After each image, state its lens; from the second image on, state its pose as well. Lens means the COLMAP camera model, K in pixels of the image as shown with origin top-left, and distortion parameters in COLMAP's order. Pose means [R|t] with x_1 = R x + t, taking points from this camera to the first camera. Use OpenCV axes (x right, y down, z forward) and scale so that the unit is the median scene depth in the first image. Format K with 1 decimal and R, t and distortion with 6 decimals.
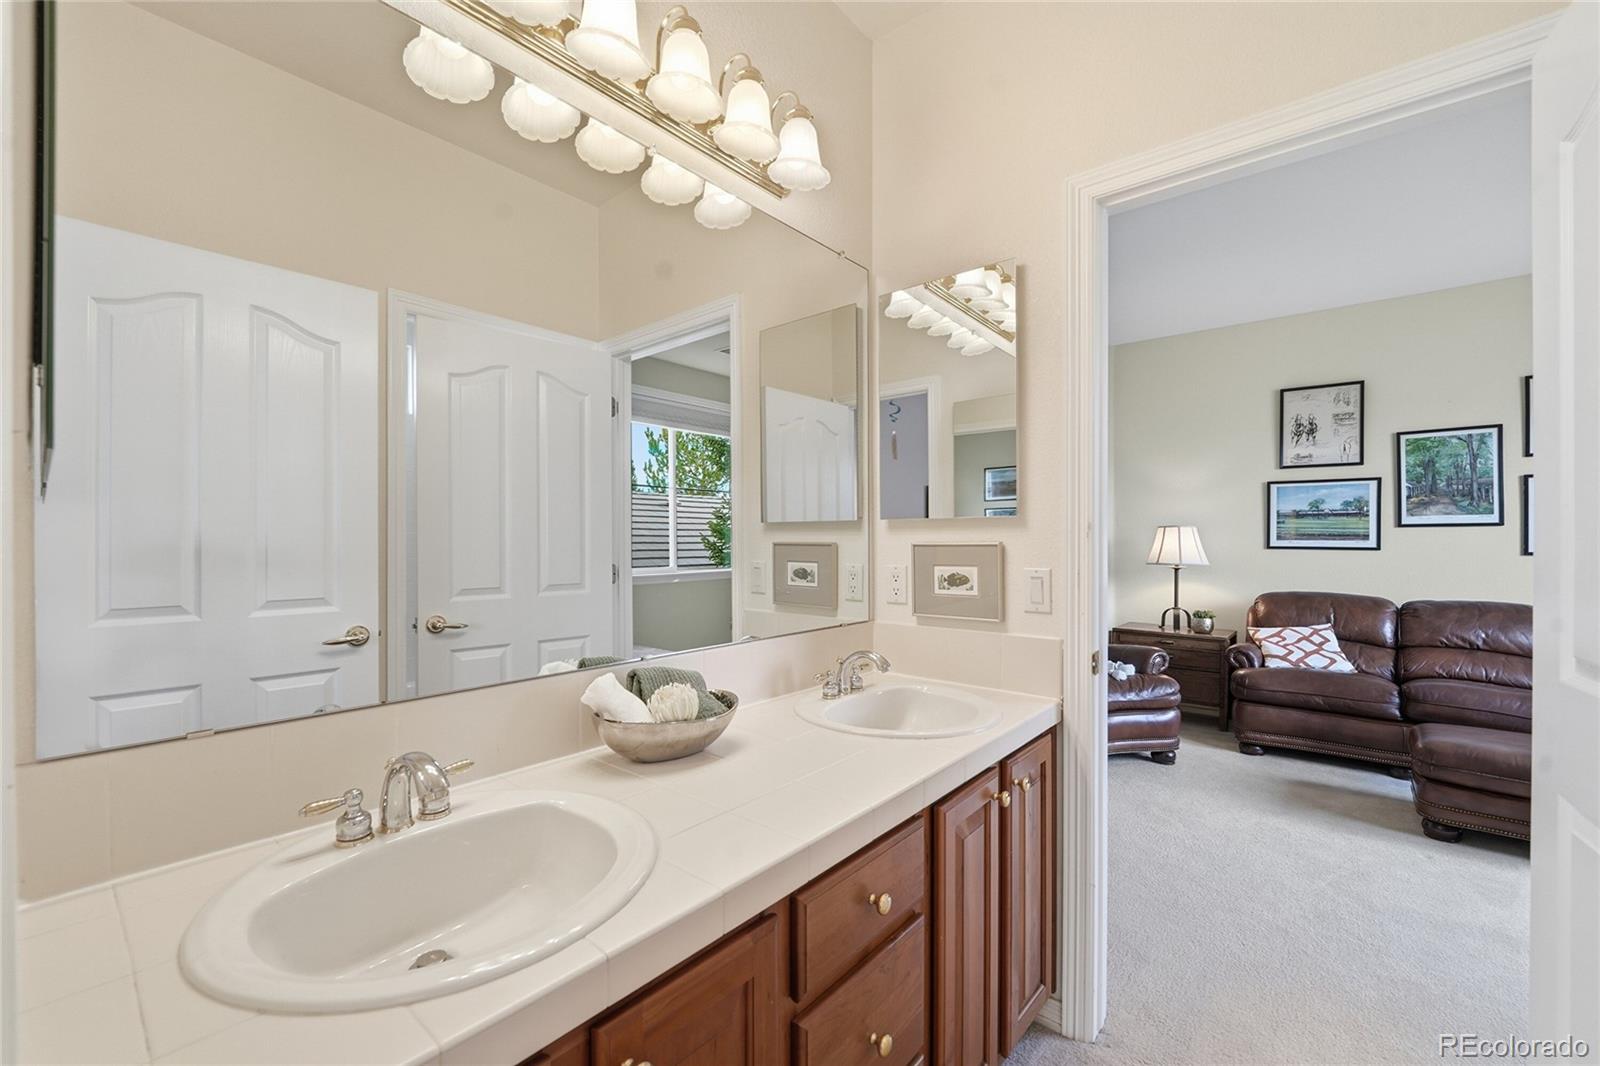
lens RADIAL K [[643.8, 0, 797.5], [0, 643.8, 536.7], [0, 0, 1]] dist [0.000072, -0.000036]
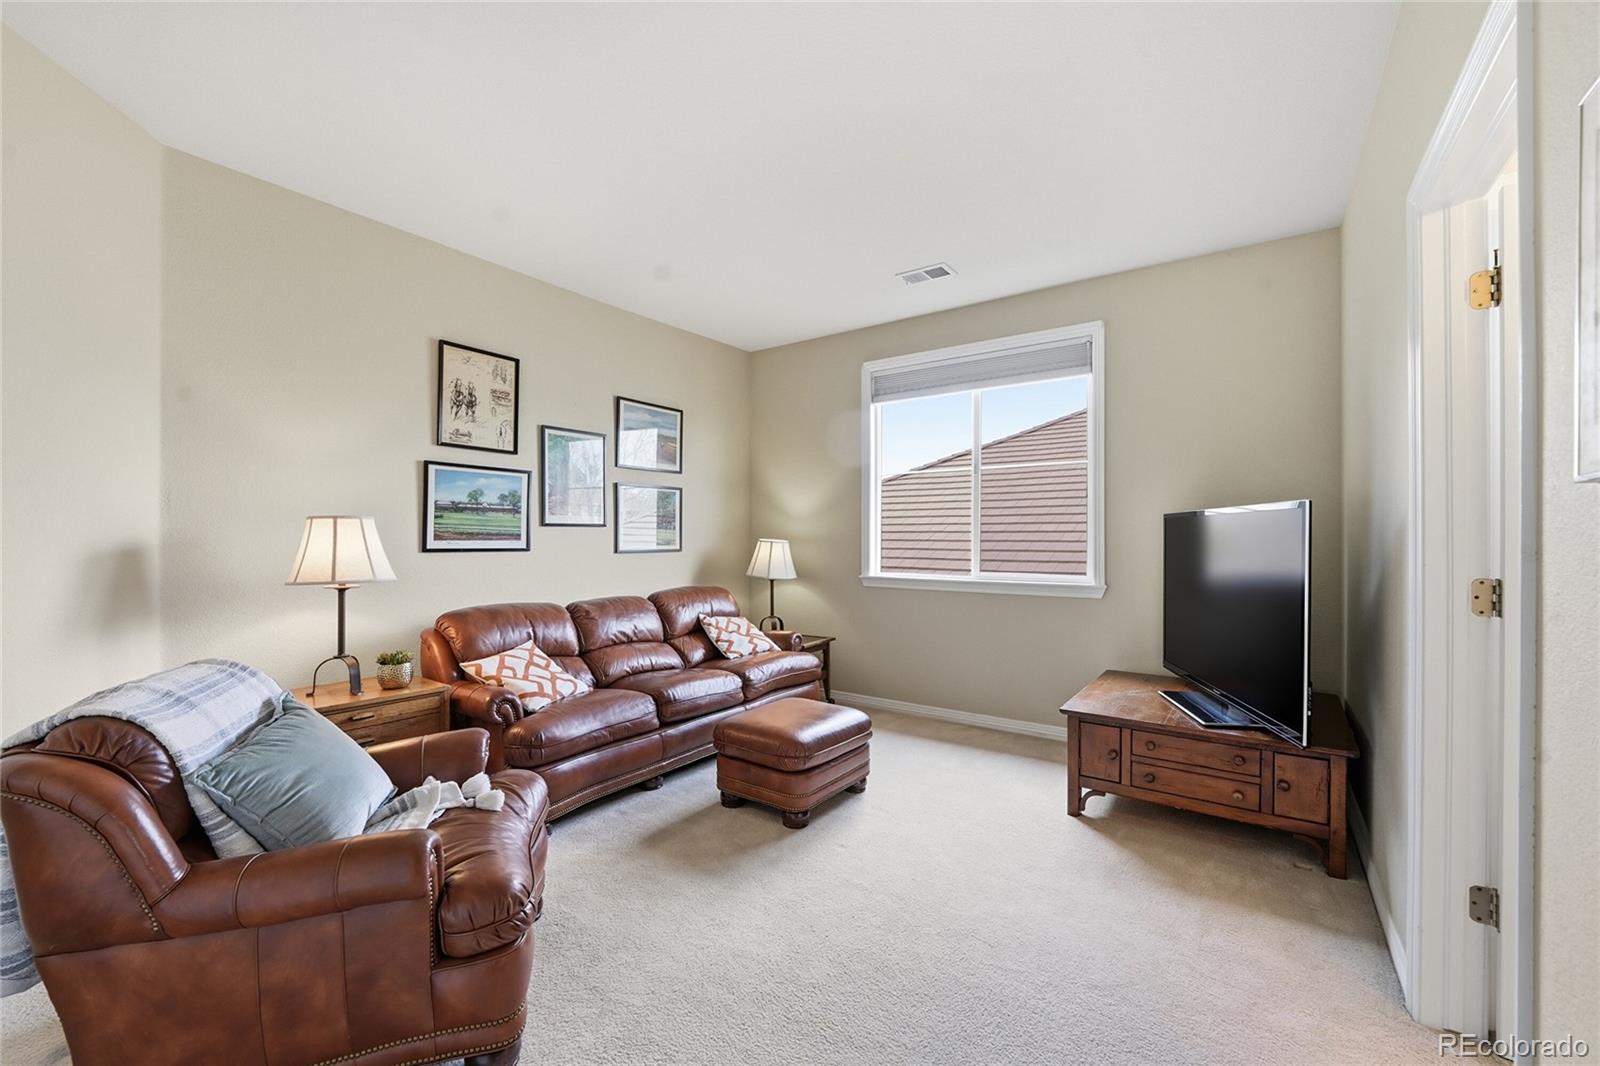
lens RADIAL K [[643.8, 0, 795.2], [0, 643.8, 537.4], [0, 0, 1]] dist [0.000072, -0.000036]
pose [[-0.072582, 0.000583, 0.997362, -0.028022], [-0.003570, 0.999993, -0.000844, 0.000928], [-0.997356, -0.003622, -0.072579, 0.662952]]
